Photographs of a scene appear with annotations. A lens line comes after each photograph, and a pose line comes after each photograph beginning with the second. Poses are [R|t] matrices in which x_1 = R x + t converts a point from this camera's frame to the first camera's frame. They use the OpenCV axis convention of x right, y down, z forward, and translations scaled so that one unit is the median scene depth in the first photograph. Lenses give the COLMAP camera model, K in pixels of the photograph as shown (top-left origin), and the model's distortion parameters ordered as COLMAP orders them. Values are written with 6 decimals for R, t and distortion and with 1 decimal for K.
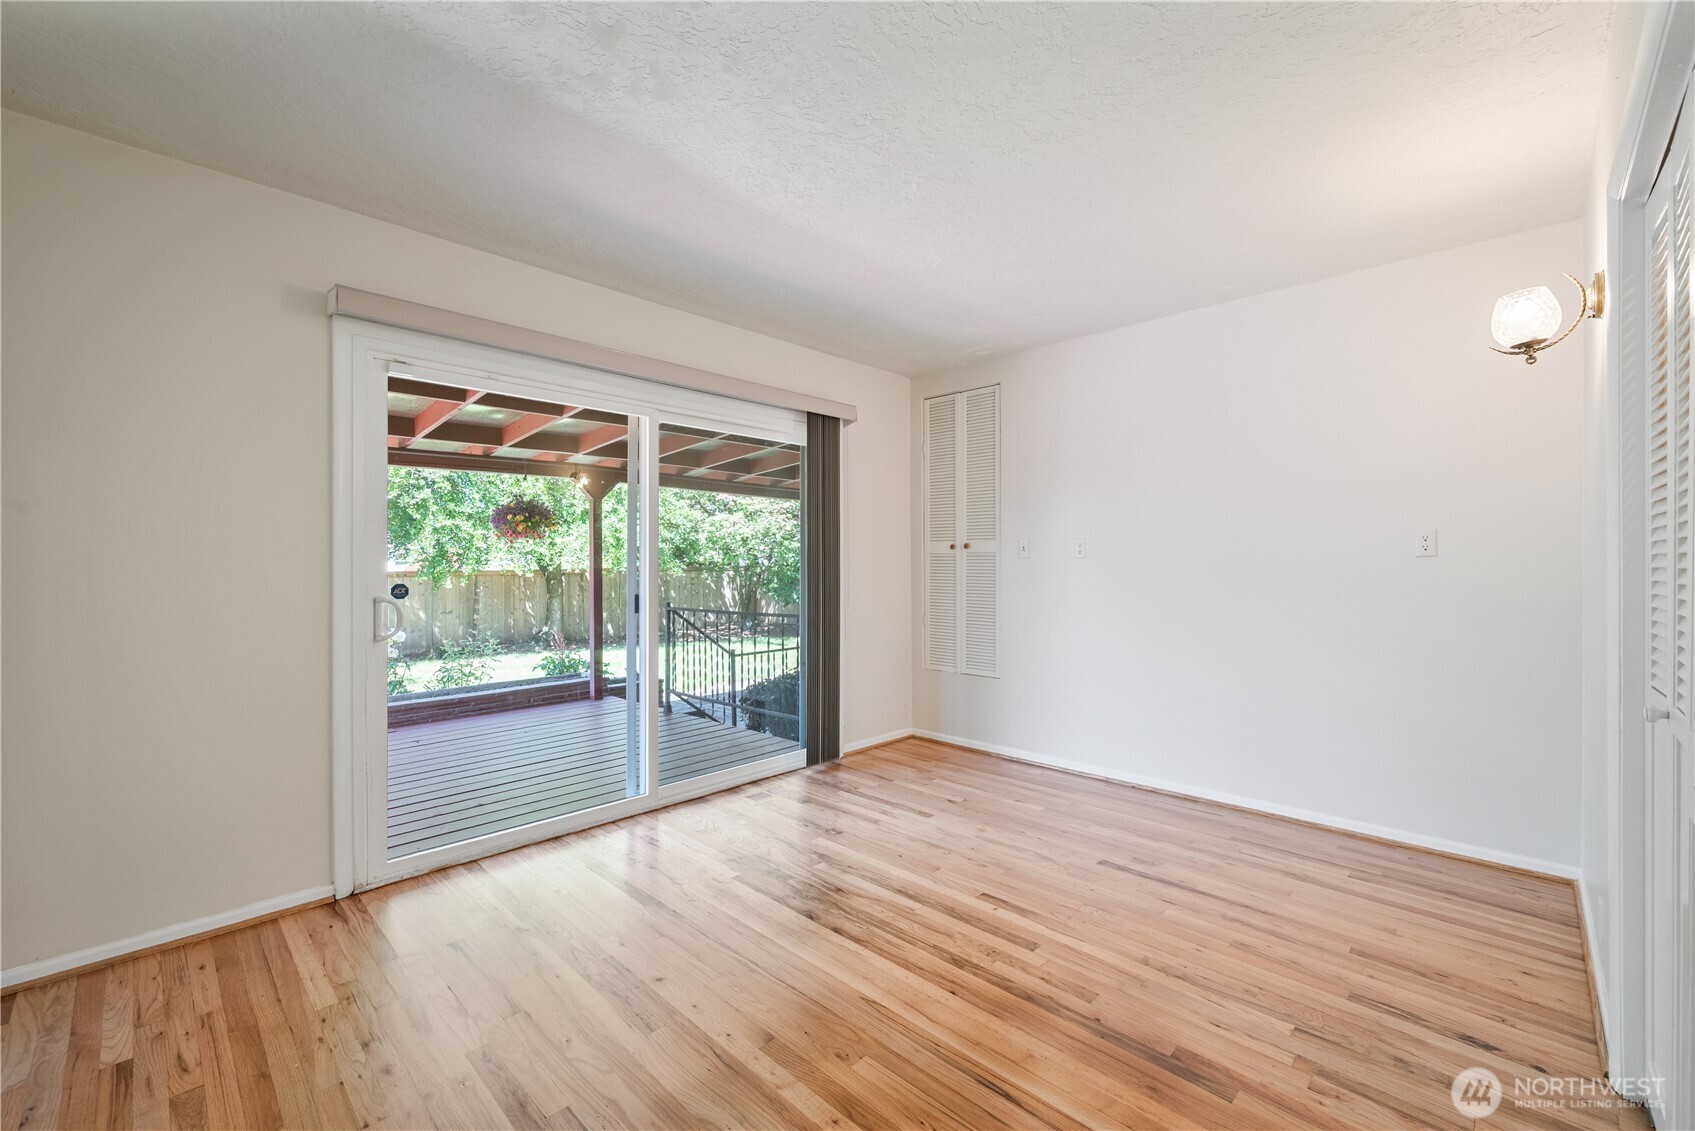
lens RADIAL K [[698.8, 0, 847.5], [0, 698.8, 565.5], [0, 0, 1]] dist [-0.000852, -0.000029]
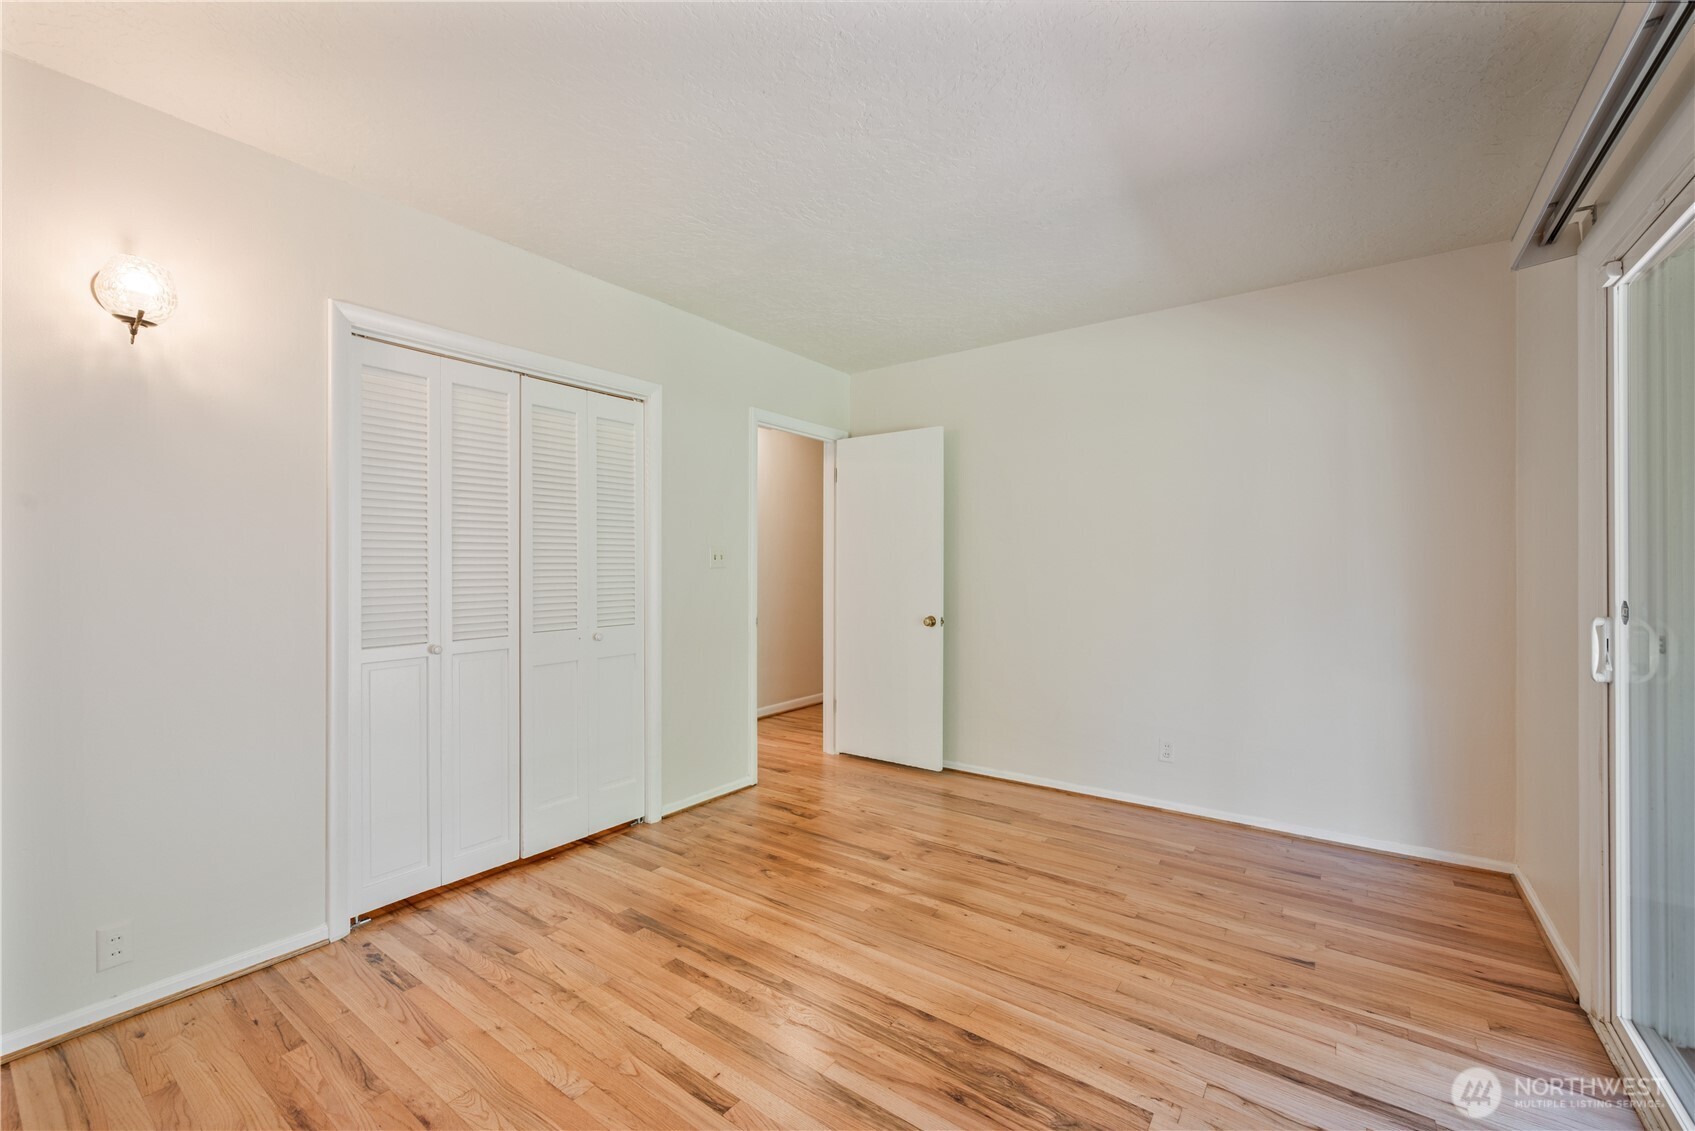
lens RADIAL K [[698.8, 0, 847.5], [0, 698.8, 565.5], [0, 0, 1]] dist [-0.000852, -0.000029]
pose [[-0.990256, 0.001343, -0.139249, 0.220441], [0.001012, 0.999996, 0.002449, -0.009617], [0.139252, 0.002285, -0.990254, 2.076154]]
